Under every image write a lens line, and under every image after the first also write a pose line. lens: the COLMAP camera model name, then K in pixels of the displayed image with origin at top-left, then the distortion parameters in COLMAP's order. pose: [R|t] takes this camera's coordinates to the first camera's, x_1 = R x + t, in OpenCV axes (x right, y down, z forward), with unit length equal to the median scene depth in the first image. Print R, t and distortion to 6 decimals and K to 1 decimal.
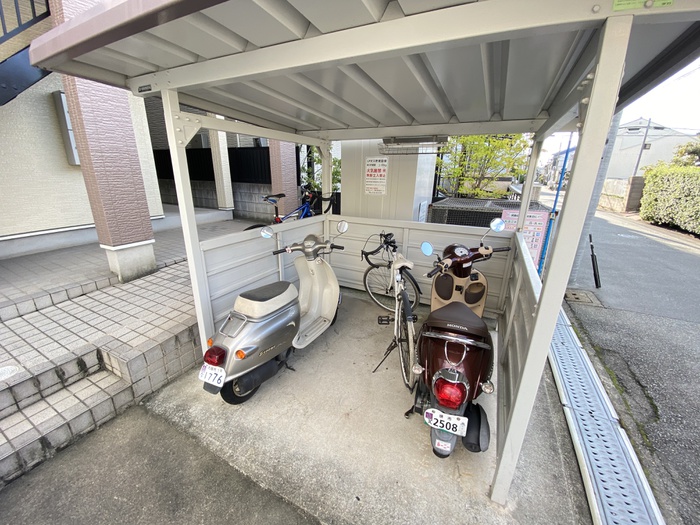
lens RADIAL K [[282.7, 0, 348.7], [0, 282.7, 263.8], [0, 0, 1]] dist [0.020382, -0.020543]
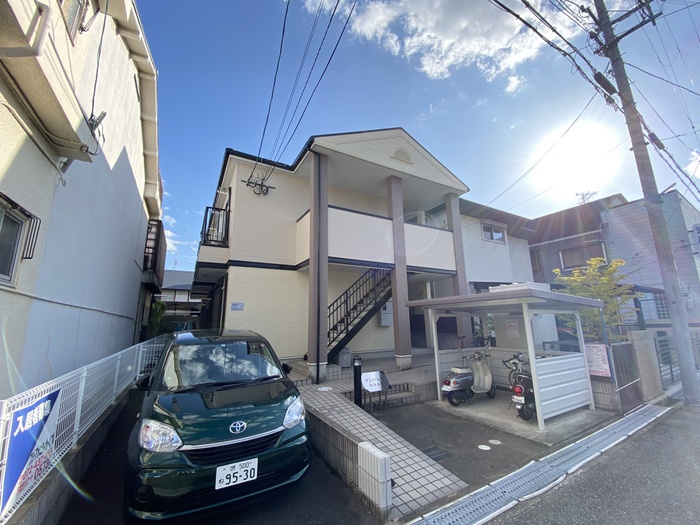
lens RADIAL K [[282.7, 0, 348.7], [0, 282.7, 263.8], [0, 0, 1]] dist [0.020382, -0.020543]
pose [[0.831336, -0.145192, -0.536469, 0.461931], [-0.140546, 0.878975, -0.455685, 0.624395], [0.537705, 0.454226, 0.710318, -2.128381]]
